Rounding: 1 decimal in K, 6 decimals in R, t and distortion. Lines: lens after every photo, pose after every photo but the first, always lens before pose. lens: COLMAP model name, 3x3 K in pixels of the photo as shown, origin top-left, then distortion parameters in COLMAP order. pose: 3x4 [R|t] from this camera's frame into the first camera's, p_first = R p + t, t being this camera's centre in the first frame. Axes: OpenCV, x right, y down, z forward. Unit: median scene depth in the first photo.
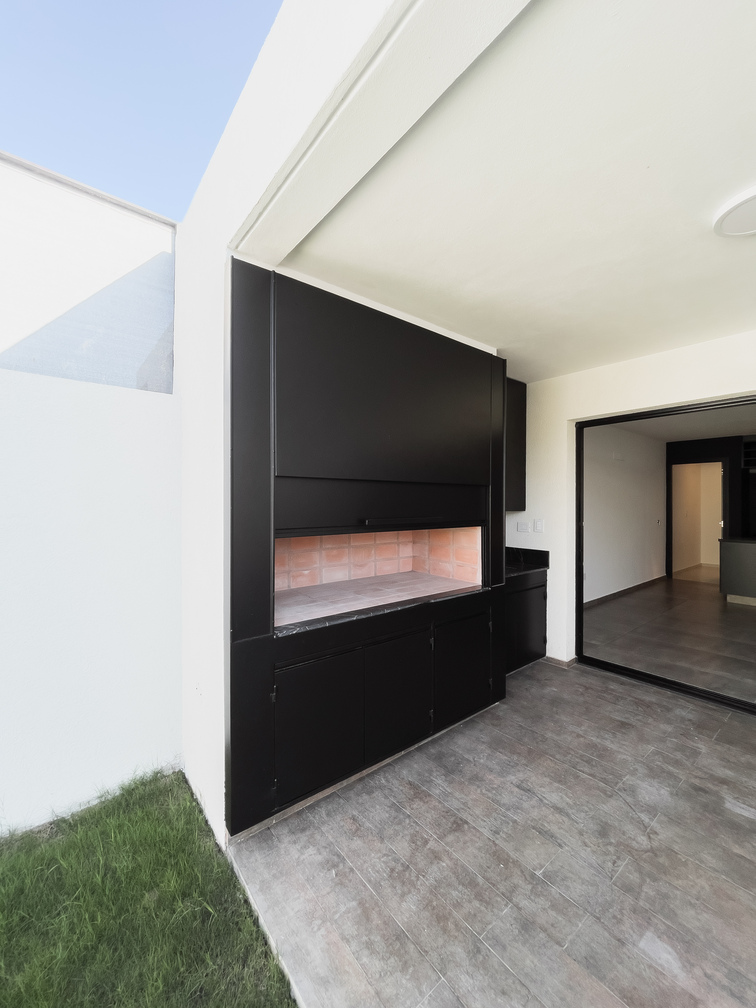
lens RADIAL K [[409.8, 0, 380.0], [0, 409.8, 500.6], [0, 0, 1]] dist [0.003504, -0.000220]
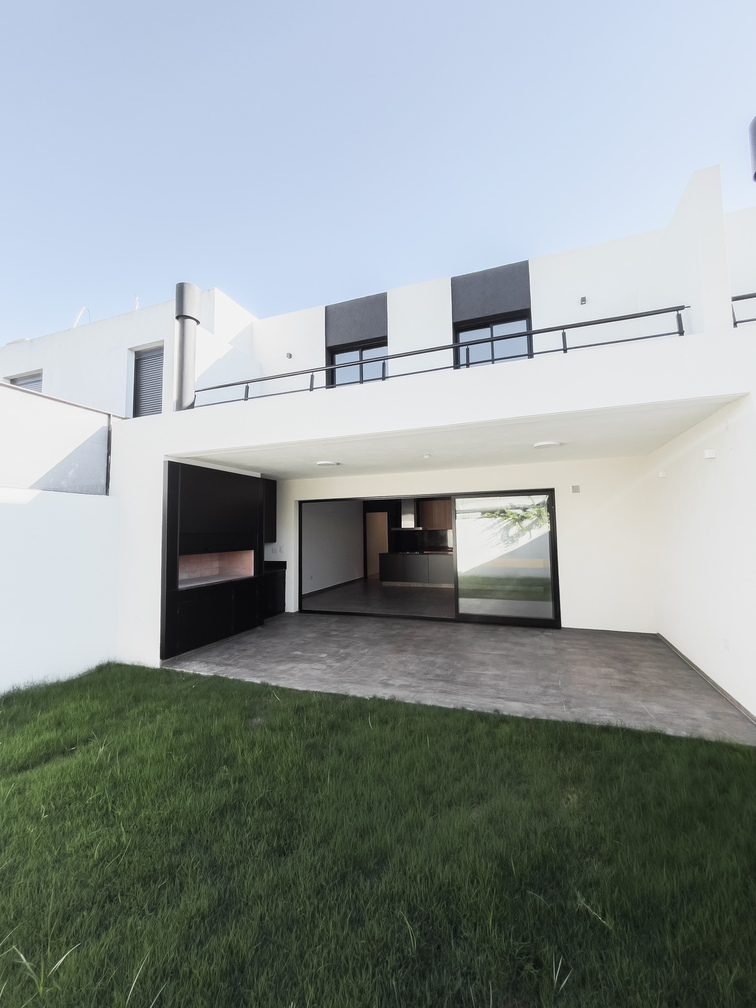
lens RADIAL K [[409.8, 0, 382.3], [0, 409.8, 498.6], [0, 0, 1]] dist [0.003504, -0.000220]
pose [[0.857606, 0.023860, 0.513754, -0.292579], [0.016679, 0.997108, -0.074149, -0.038016], [-0.514038, 0.072159, 0.854727, -1.227013]]
